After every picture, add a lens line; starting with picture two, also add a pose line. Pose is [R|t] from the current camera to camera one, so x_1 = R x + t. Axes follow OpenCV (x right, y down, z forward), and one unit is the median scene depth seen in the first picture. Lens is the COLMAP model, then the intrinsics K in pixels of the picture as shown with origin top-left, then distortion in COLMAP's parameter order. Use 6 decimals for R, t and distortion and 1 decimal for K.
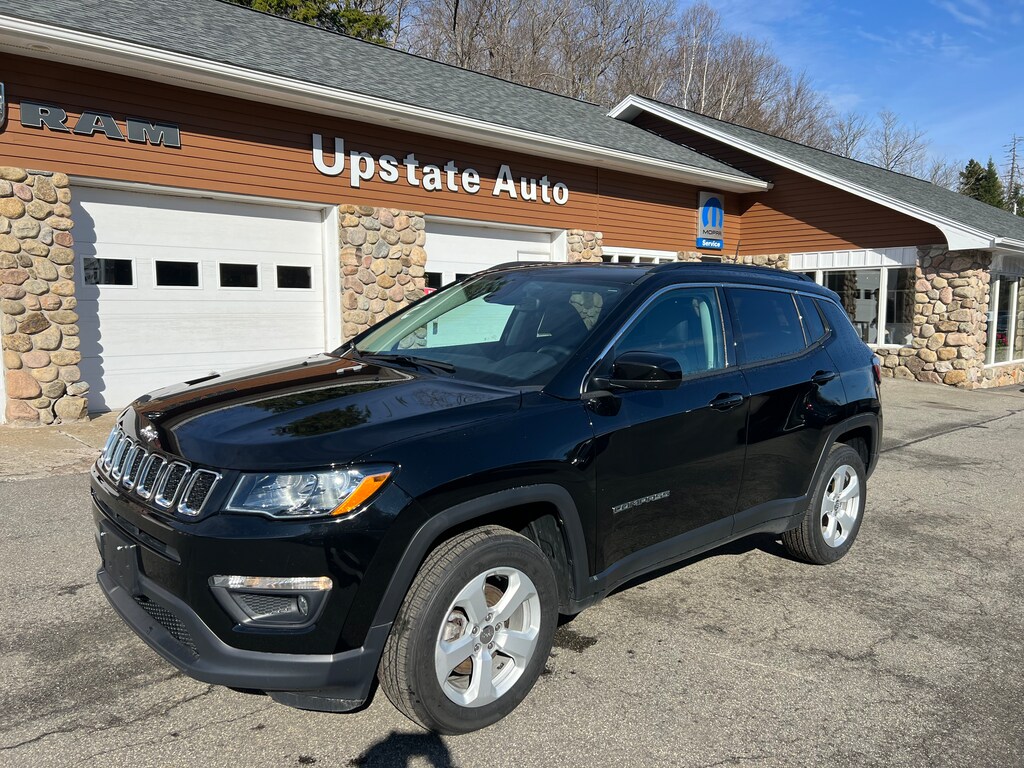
lens RADIAL K [[782.0, 0, 512.3], [0, 782.0, 384.4], [0, 0, 1]] dist [0.044619, -0.043428]
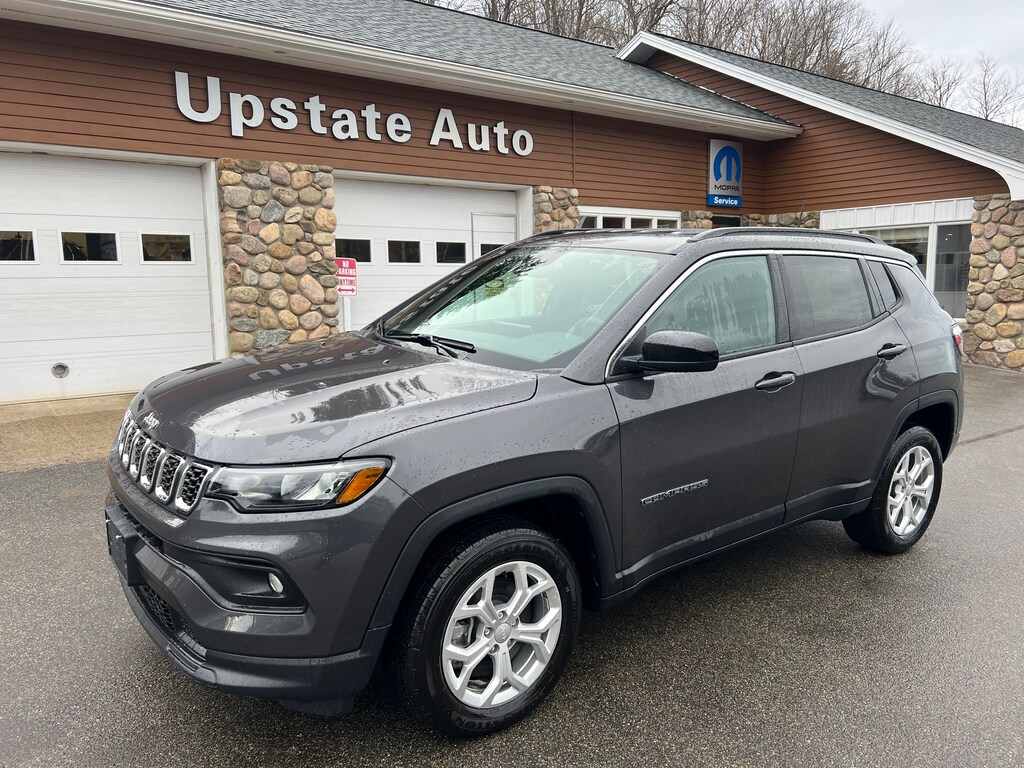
lens RADIAL K [[782.0, 0, 516.2], [0, 782.0, 382.2], [0, 0, 1]] dist [0.044619, -0.043428]
pose [[0.995274, -0.001549, -0.097092, 0.139256], [0.004781, 0.999442, 0.033067, -0.015469], [0.096987, -0.033375, 0.994726, 0.156728]]
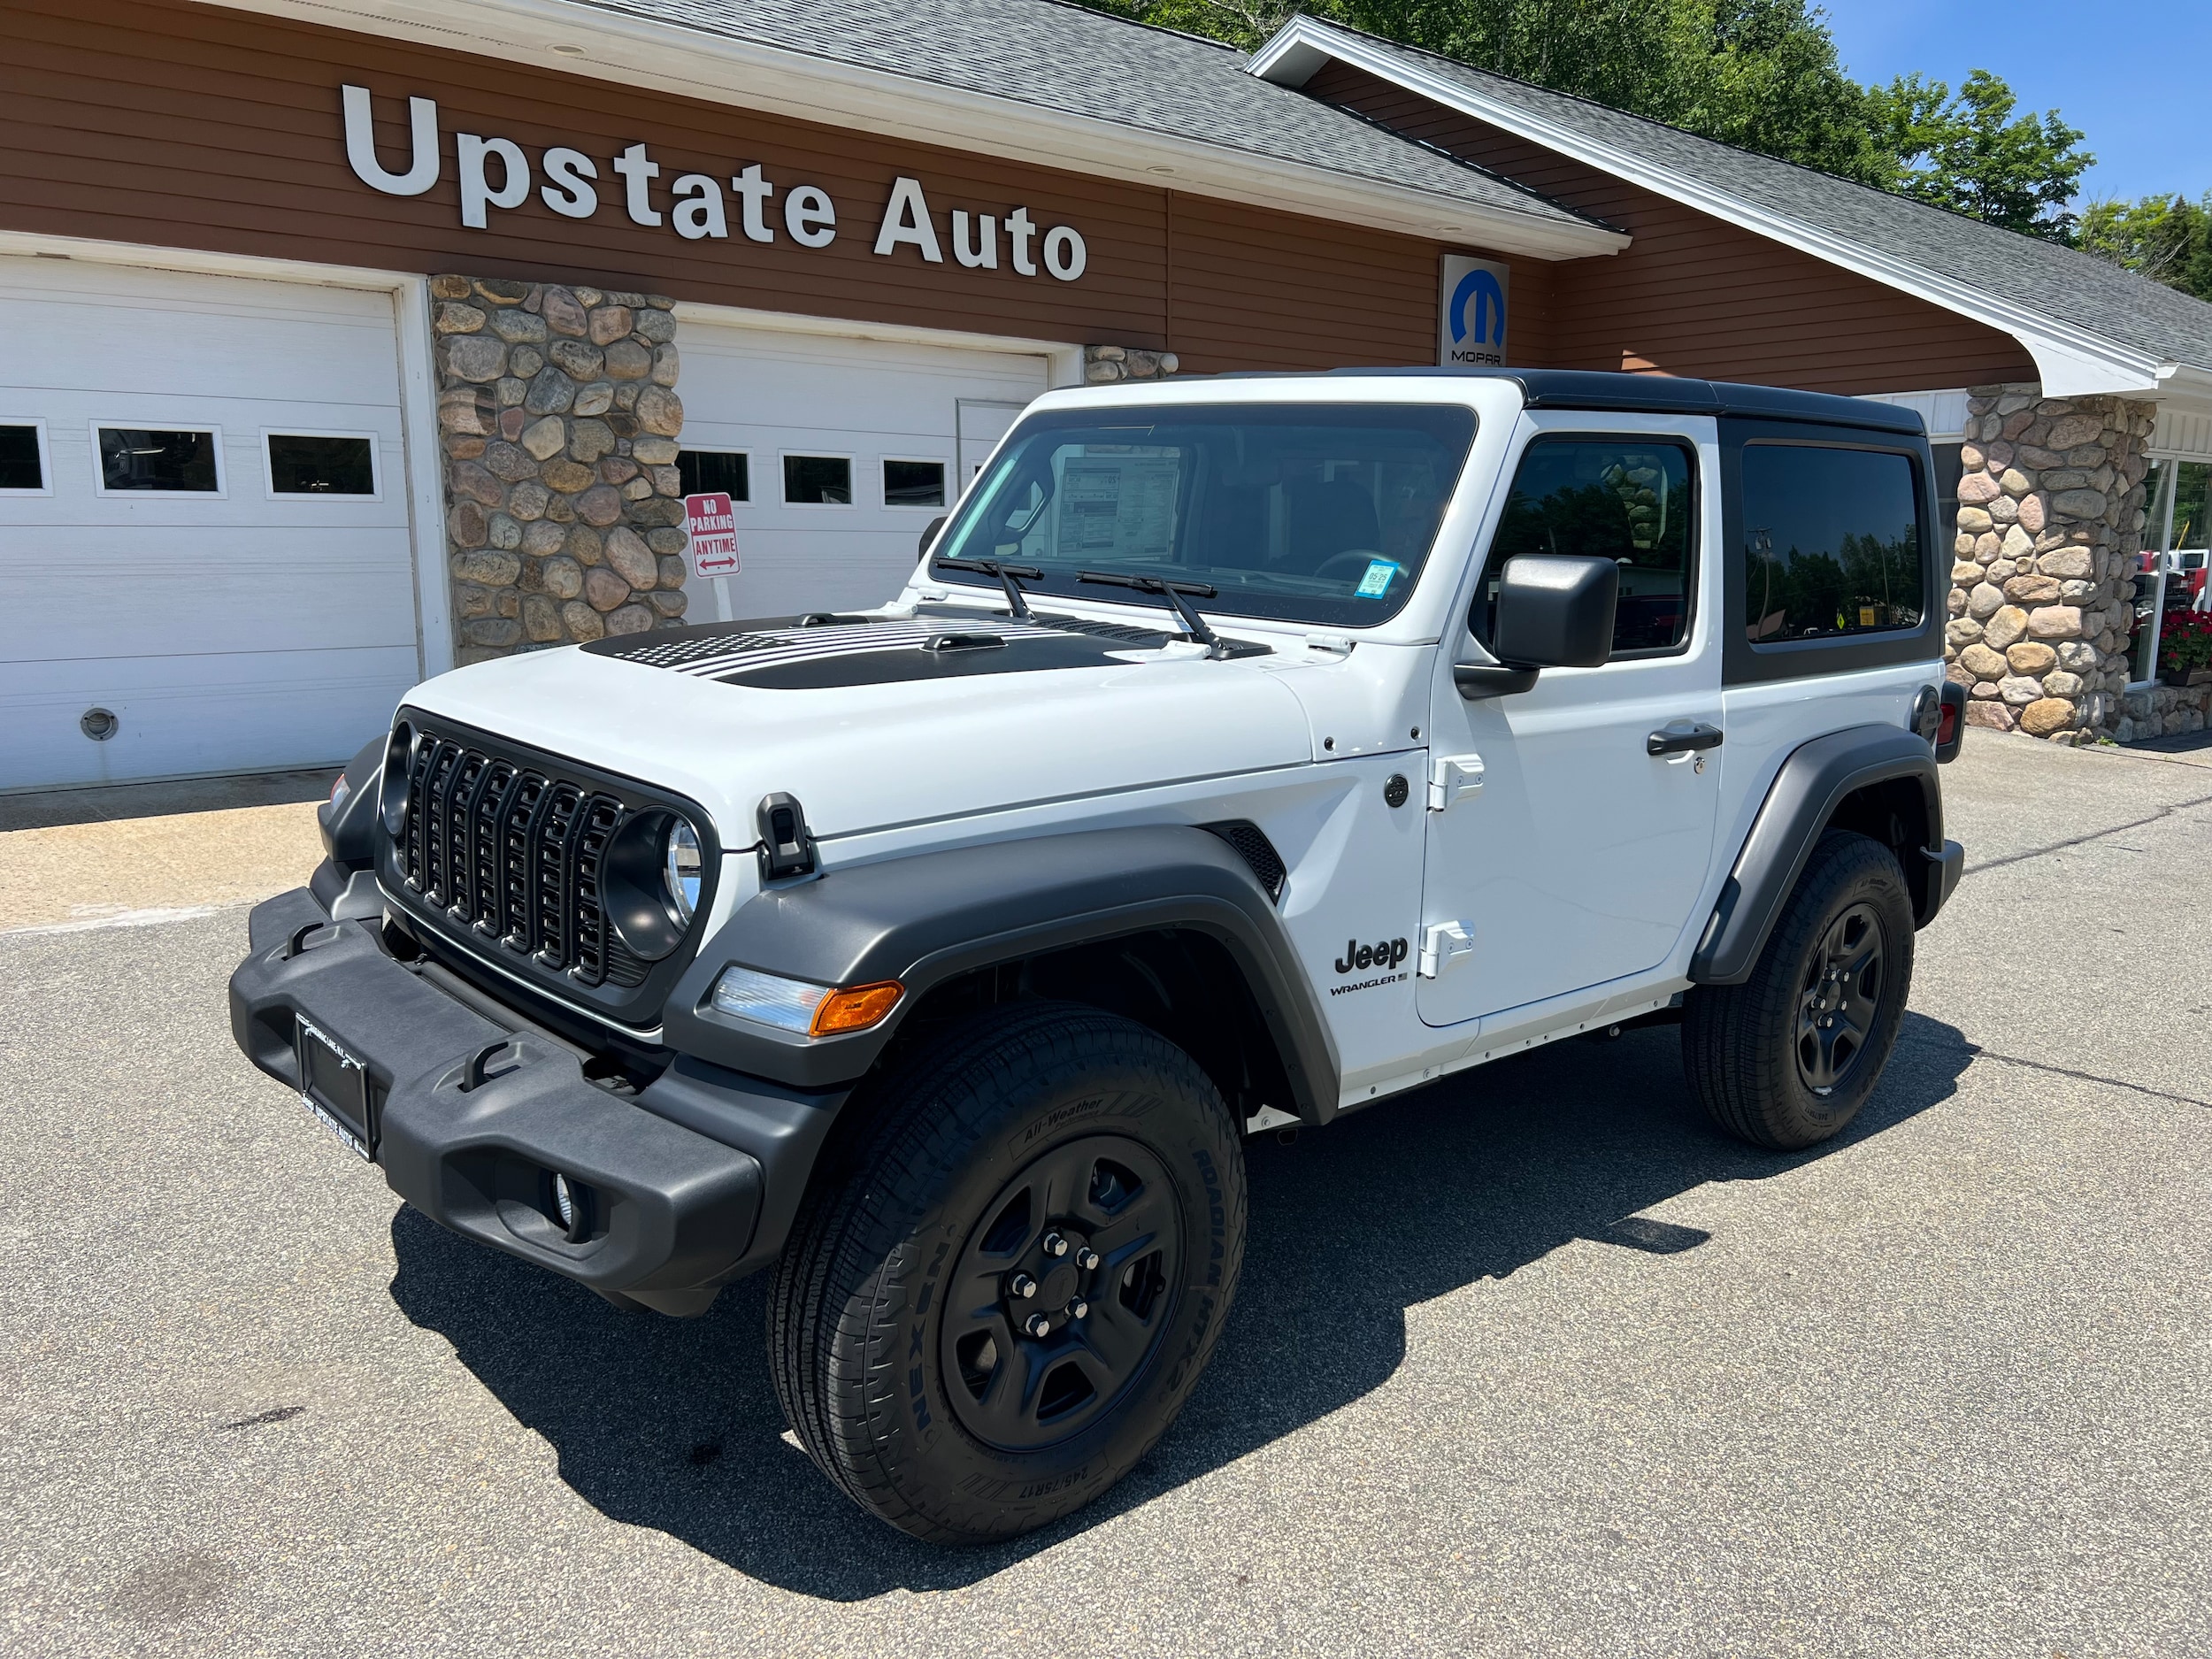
lens RADIAL K [[1689.3, 0, 1110.9], [0, 1689.3, 834.9], [0, 0, 1]] dist [0.044619, -0.043428]
pose [[0.999670, 0.004267, -0.025344, 0.111096], [-0.002377, 0.997246, 0.074131, -0.012875], [0.025590, -0.074046, 0.996926, 0.117301]]
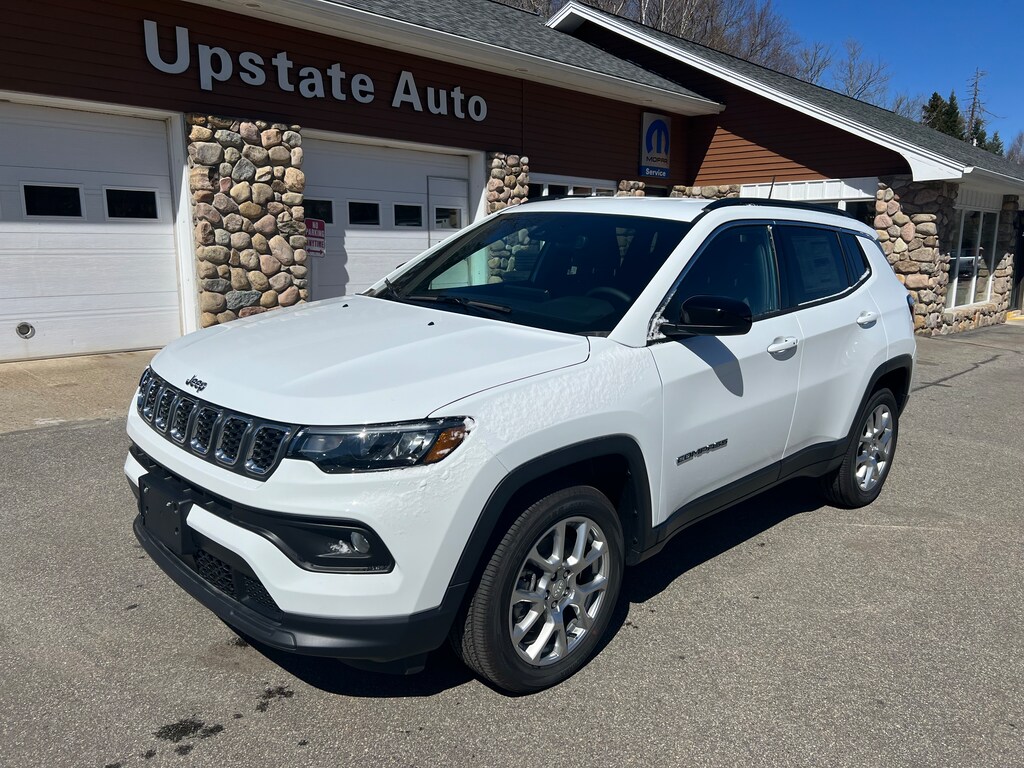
lens RADIAL K [[782.0, 0, 519.6], [0, 782.0, 381.9], [0, 0, 1]] dist [0.044619, -0.043428]
pose [[0.998506, -0.004186, 0.054485, 0.061124], [-0.000062, 0.996974, 0.077732, -0.013364], [-0.054646, -0.077619, 0.995484, 0.122779]]
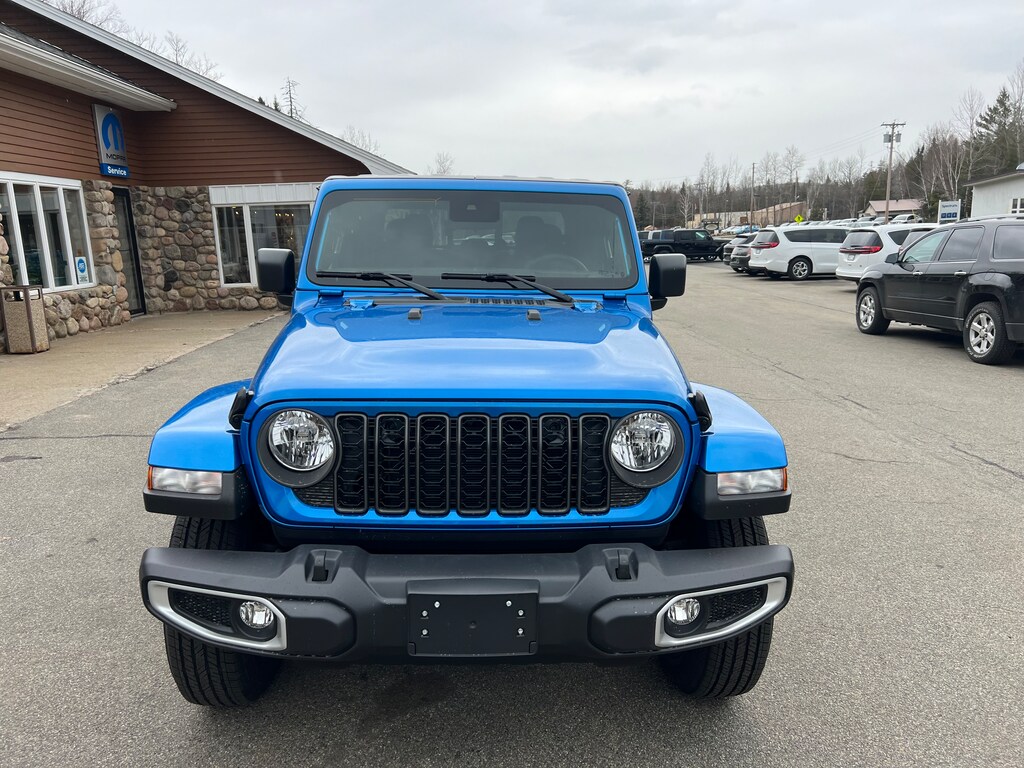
lens RADIAL K [[782.0, 0, 523.5], [0, 782.0, 372.0], [0, 0, 1]] dist [0.044619, -0.043428]
pose [[0.661422, -0.160768, 0.732581, -0.128975], [0.109989, 0.986988, 0.117294, -0.029673], [-0.741905, 0.002995, 0.670498, 0.175777]]
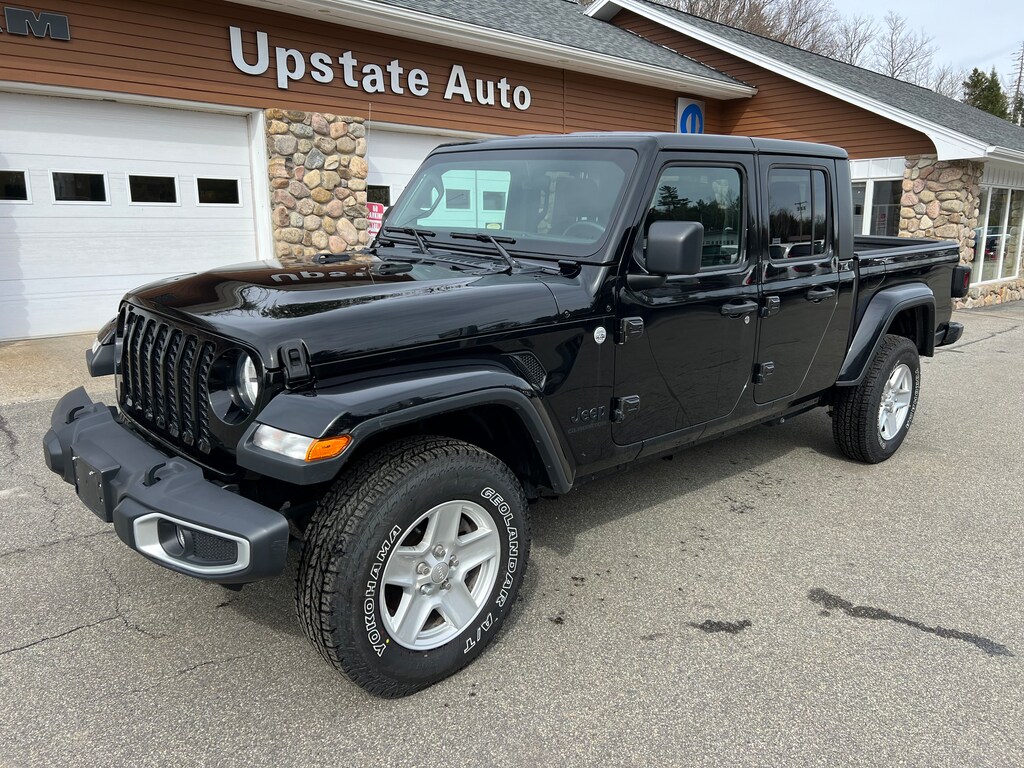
lens RADIAL K [[782.0, 0, 521.2], [0, 782.0, 379.4], [0, 0, 1]] dist [0.044619, -0.043428]
pose [[0.999907, -0.005985, 0.012291, 0.048648], [0.004775, 0.995345, 0.096253, -0.004320], [-0.012810, -0.096185, 0.995281, 0.052002]]
